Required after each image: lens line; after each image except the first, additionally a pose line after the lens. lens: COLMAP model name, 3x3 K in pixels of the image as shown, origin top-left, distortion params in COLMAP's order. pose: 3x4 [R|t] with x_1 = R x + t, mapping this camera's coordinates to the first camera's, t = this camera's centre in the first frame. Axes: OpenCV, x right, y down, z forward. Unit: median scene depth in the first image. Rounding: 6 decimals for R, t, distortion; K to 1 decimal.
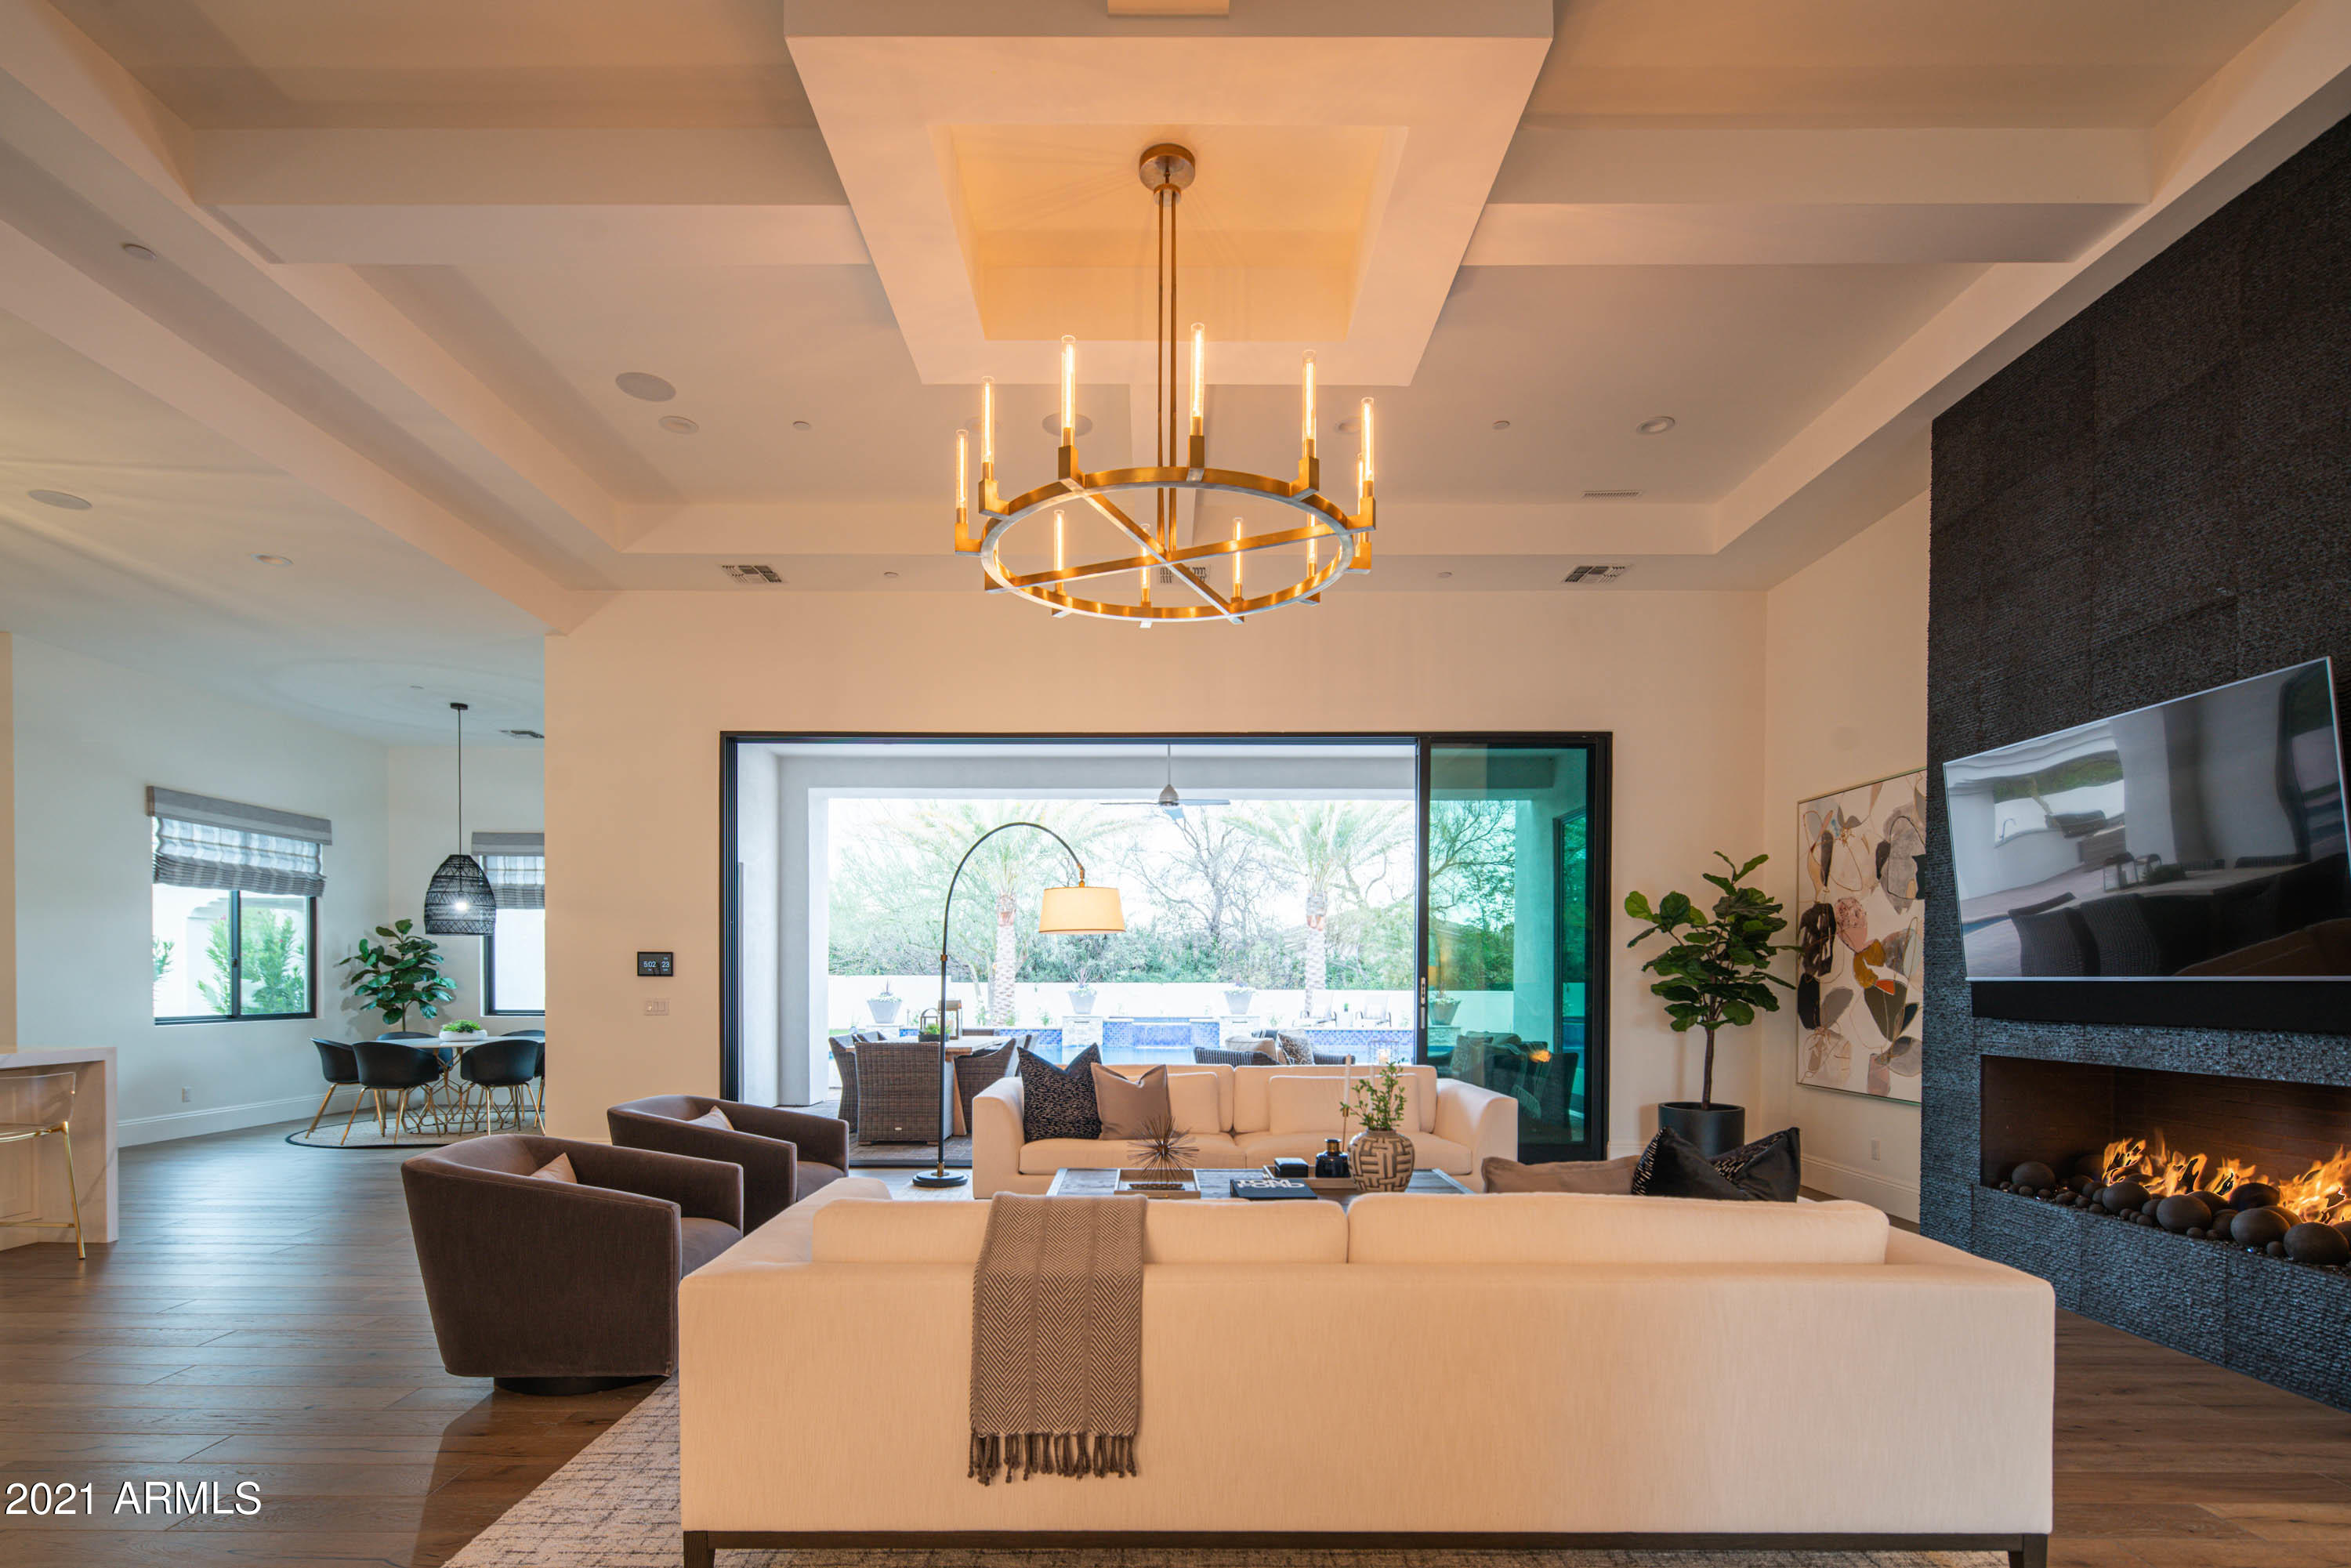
lens RADIAL K [[1142.0, 0, 1151.4], [0, 1142.0, 990.2], [0, 0, 1]] dist [0.007374, -0.003535]
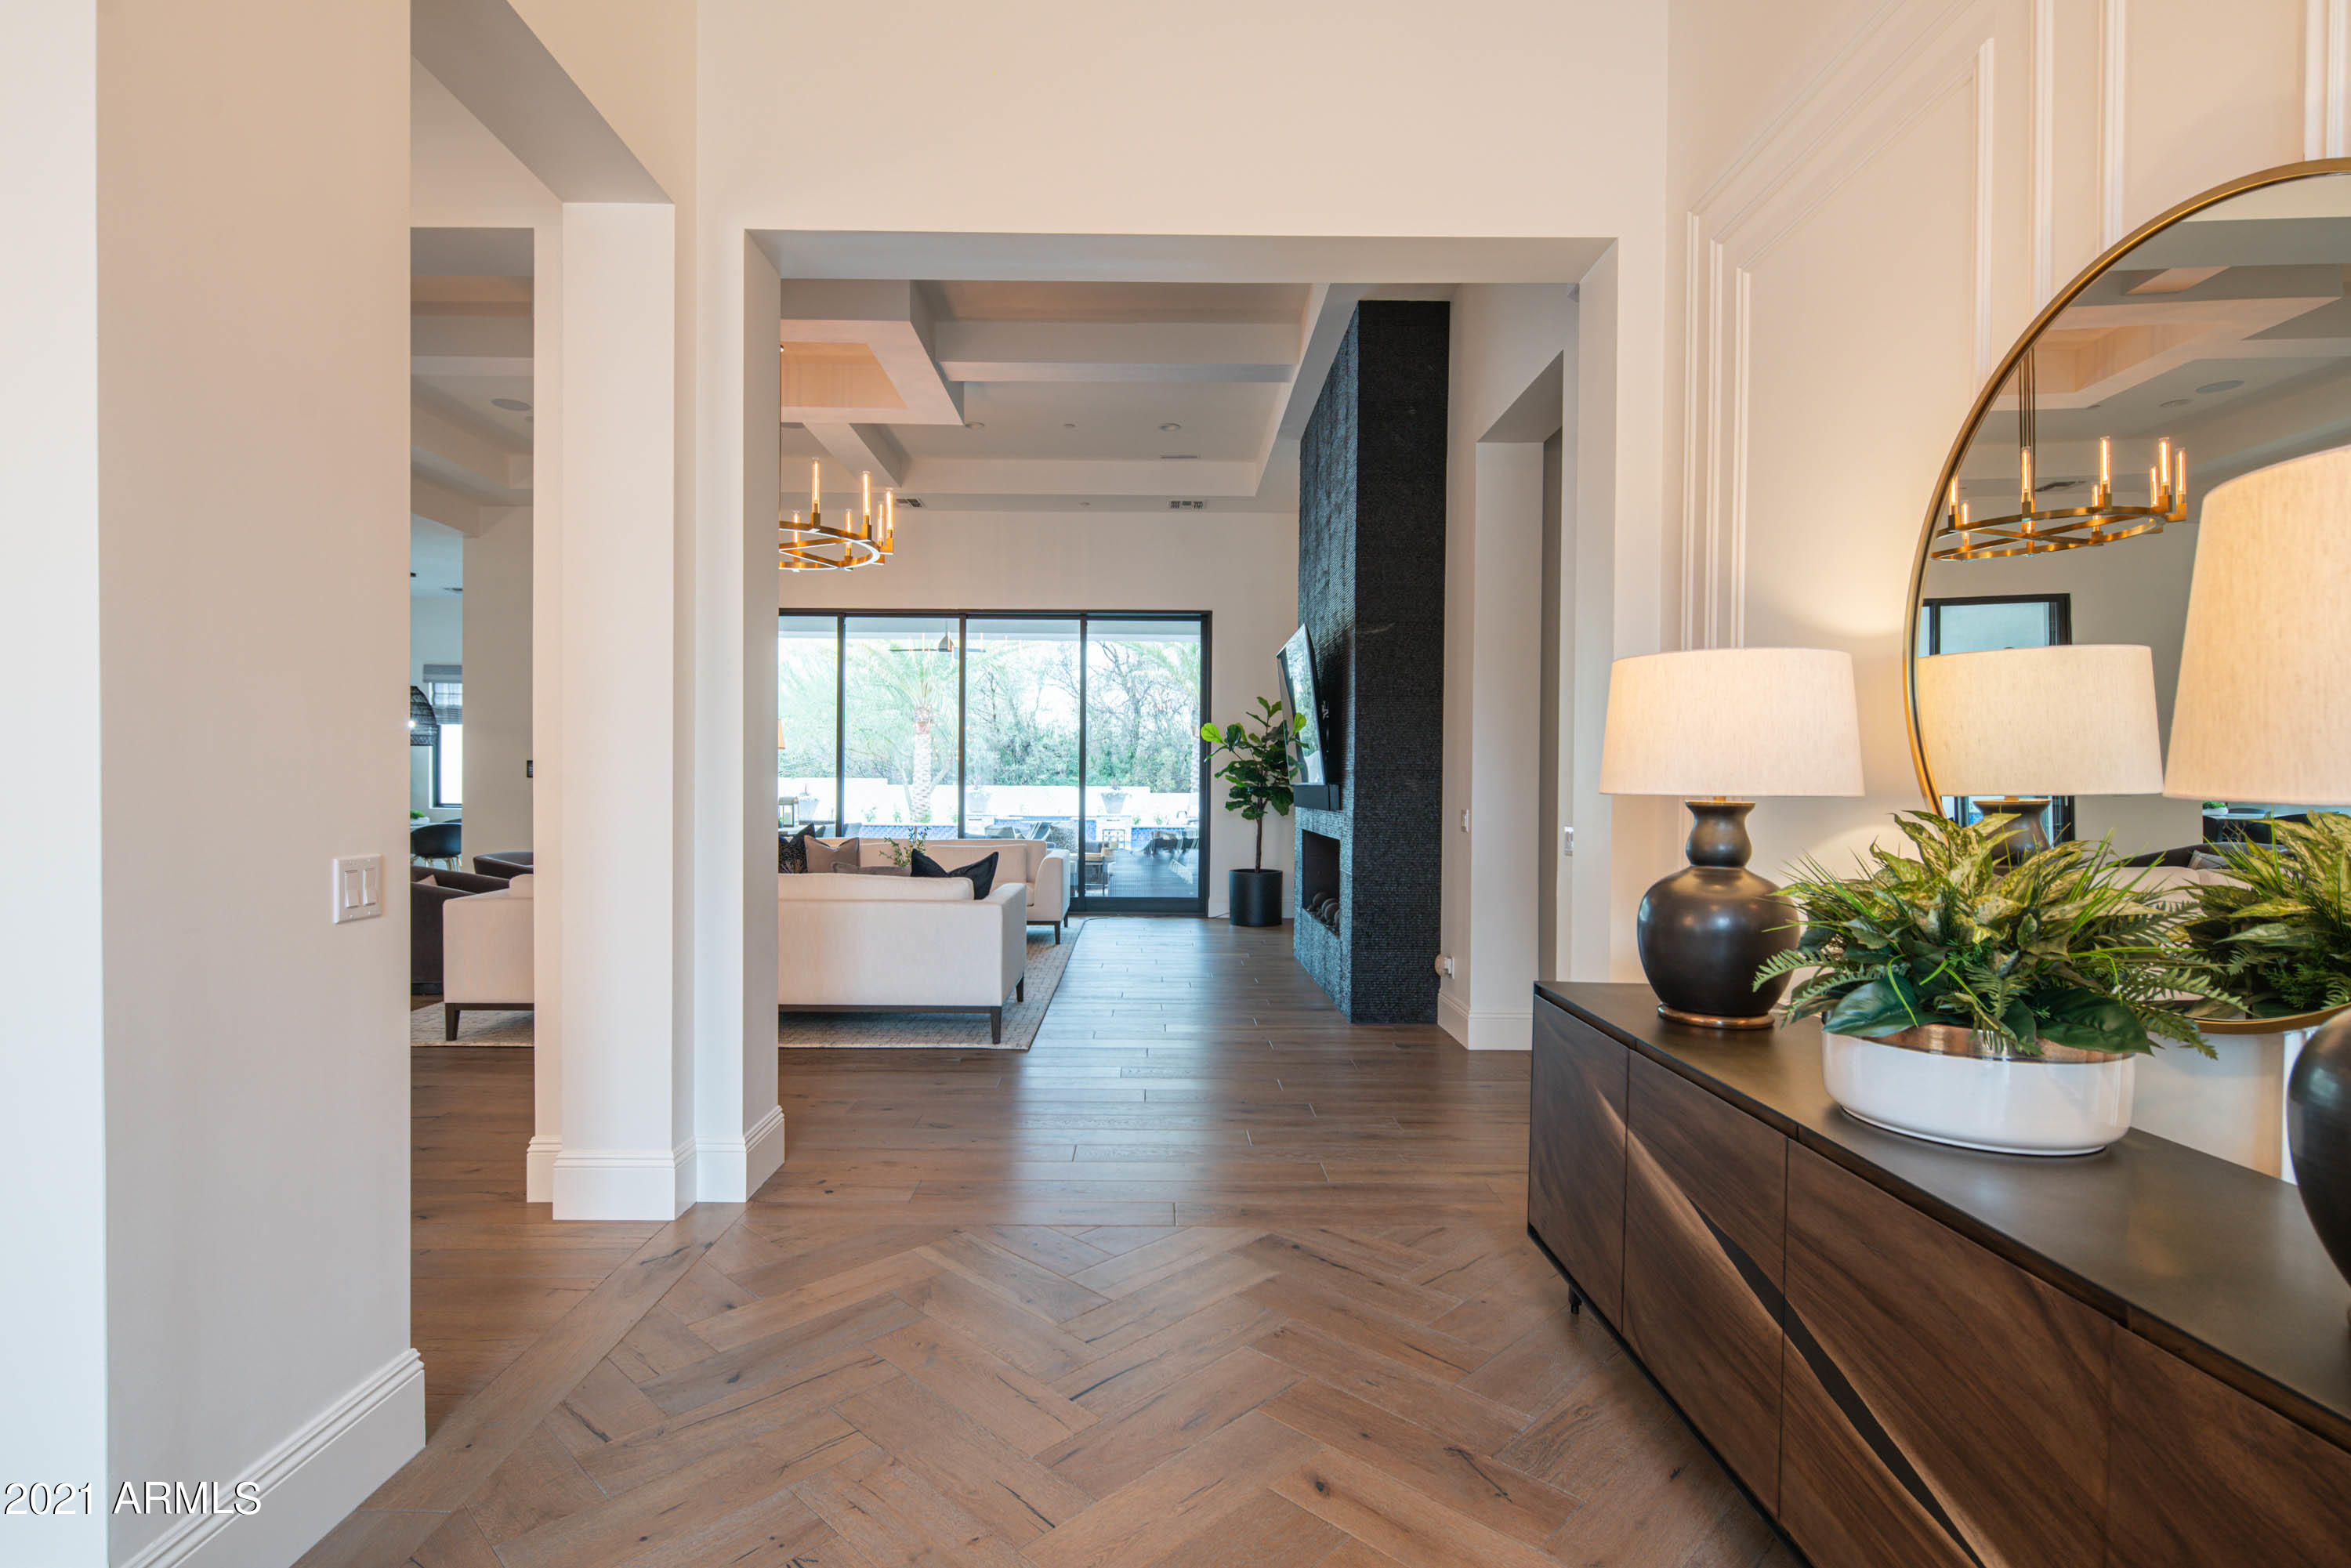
lens RADIAL K [[1142.0, 0, 1185.8], [0, 1142.0, 830.2], [0, 0, 1]] dist [0.007374, -0.003535]
pose [[0.999397, 0.008029, 0.033774, 0.255463], [-0.009079, 0.999476, 0.031069, 0.003118], [-0.033507, -0.031357, 0.998946, -0.349376]]
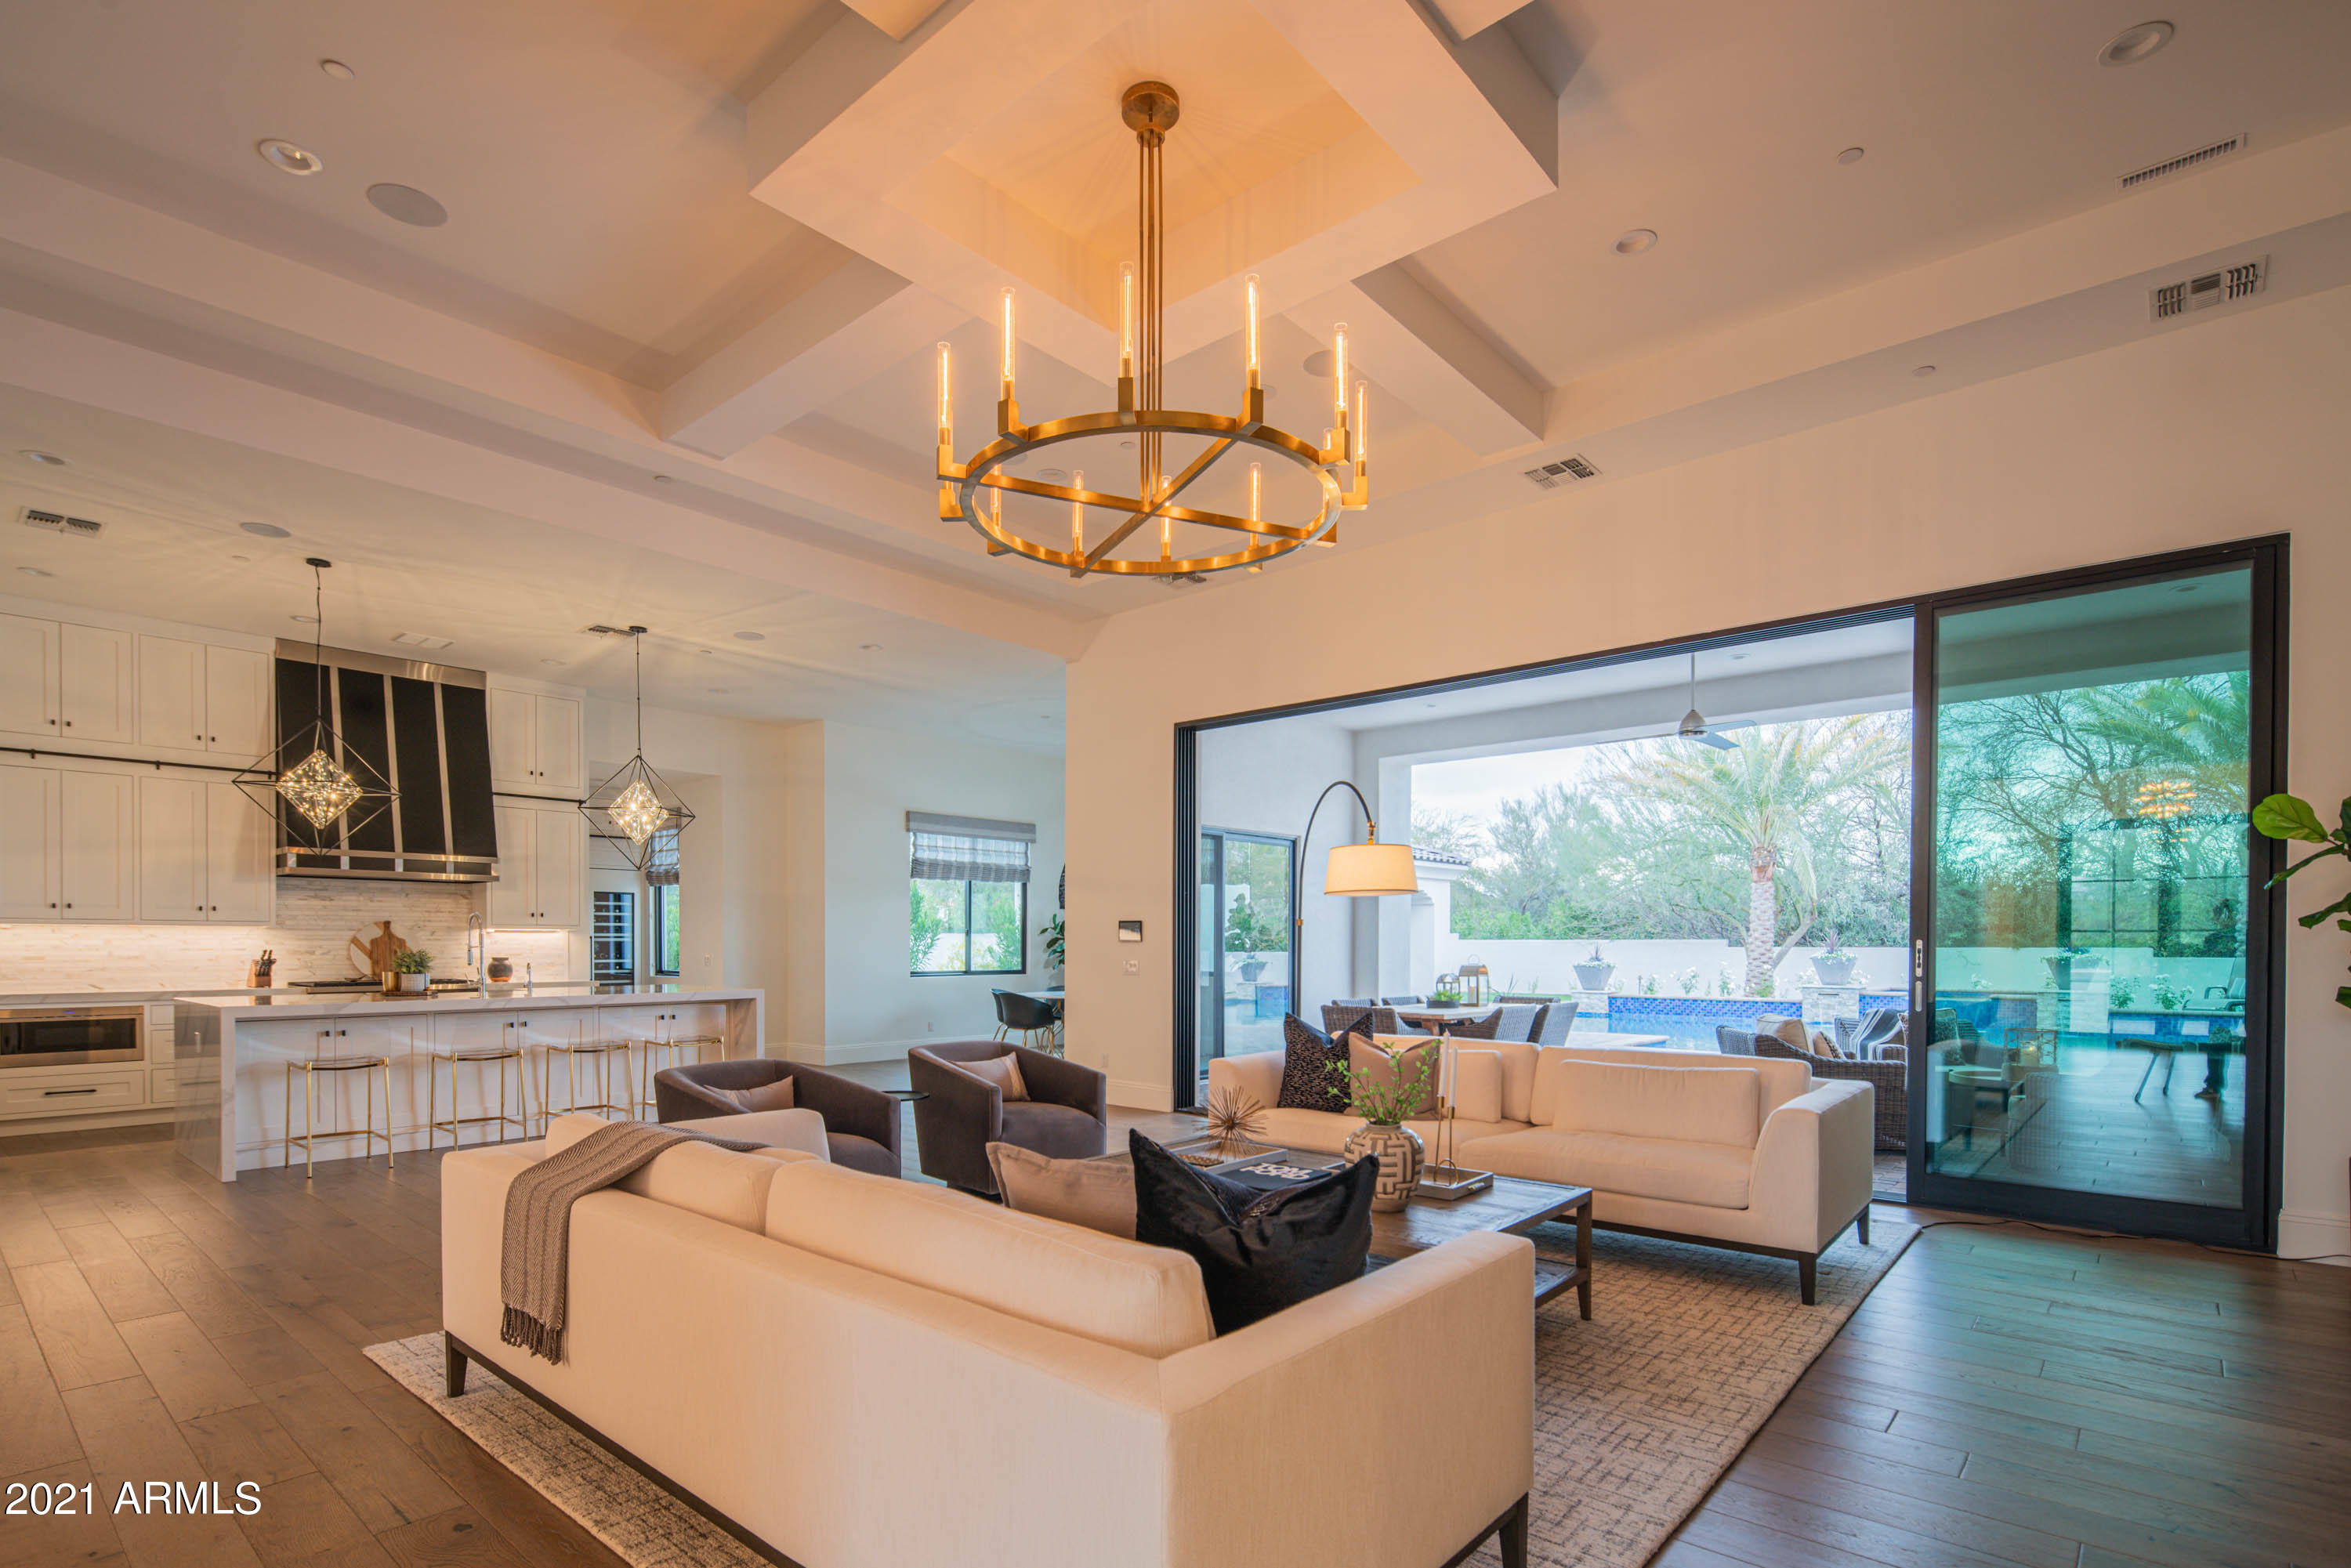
lens RADIAL K [[1142.0, 0, 1156.7], [0, 1142.0, 962.3], [0, 0, 1]] dist [0.007374, -0.003535]
pose [[0.751258, 0.008658, -0.659952, 0.280256], [-0.004072, 0.999956, 0.008483, -0.001488], [0.659997, -0.003686, 0.751259, 0.116110]]
